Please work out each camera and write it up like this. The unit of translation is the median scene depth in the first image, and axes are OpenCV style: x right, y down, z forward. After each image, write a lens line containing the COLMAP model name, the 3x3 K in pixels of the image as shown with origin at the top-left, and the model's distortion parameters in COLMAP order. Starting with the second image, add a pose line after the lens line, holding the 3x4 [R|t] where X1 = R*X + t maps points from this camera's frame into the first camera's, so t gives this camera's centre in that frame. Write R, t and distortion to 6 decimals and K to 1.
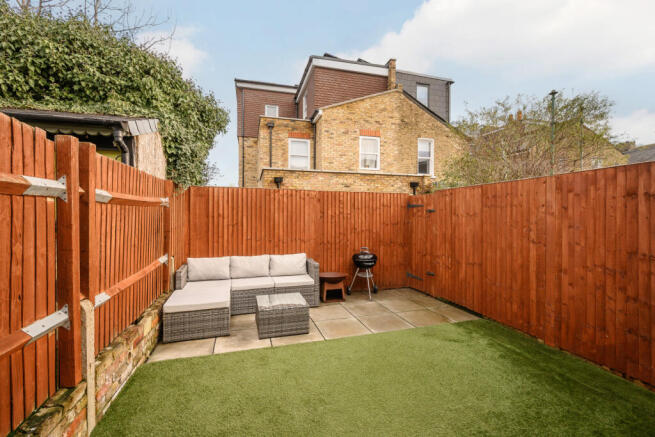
lens RADIAL K [[289.0, 0, 326.7], [0, 289.0, 215.7], [0, 0, 1]] dist [0.001456, 0.000041]
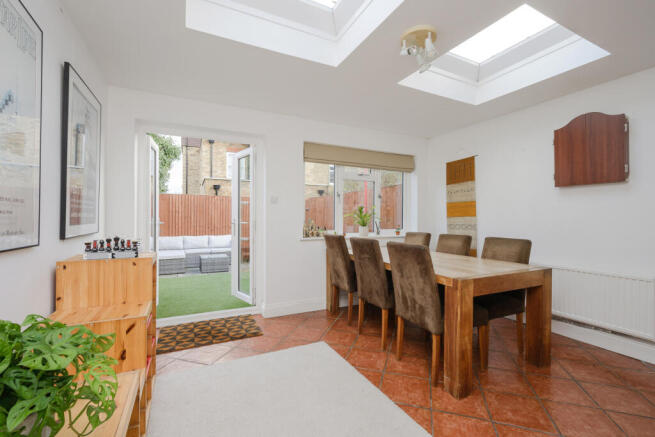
lens RADIAL K [[289.0, 0, 330.0], [0, 289.0, 219.3], [0, 0, 1]] dist [0.001456, 0.000041]
pose [[0.981971, 0.002408, 0.189017, 0.097094], [-0.003756, 0.999970, 0.006775, 0.016382], [-0.188995, -0.007363, 0.981950, -0.426434]]
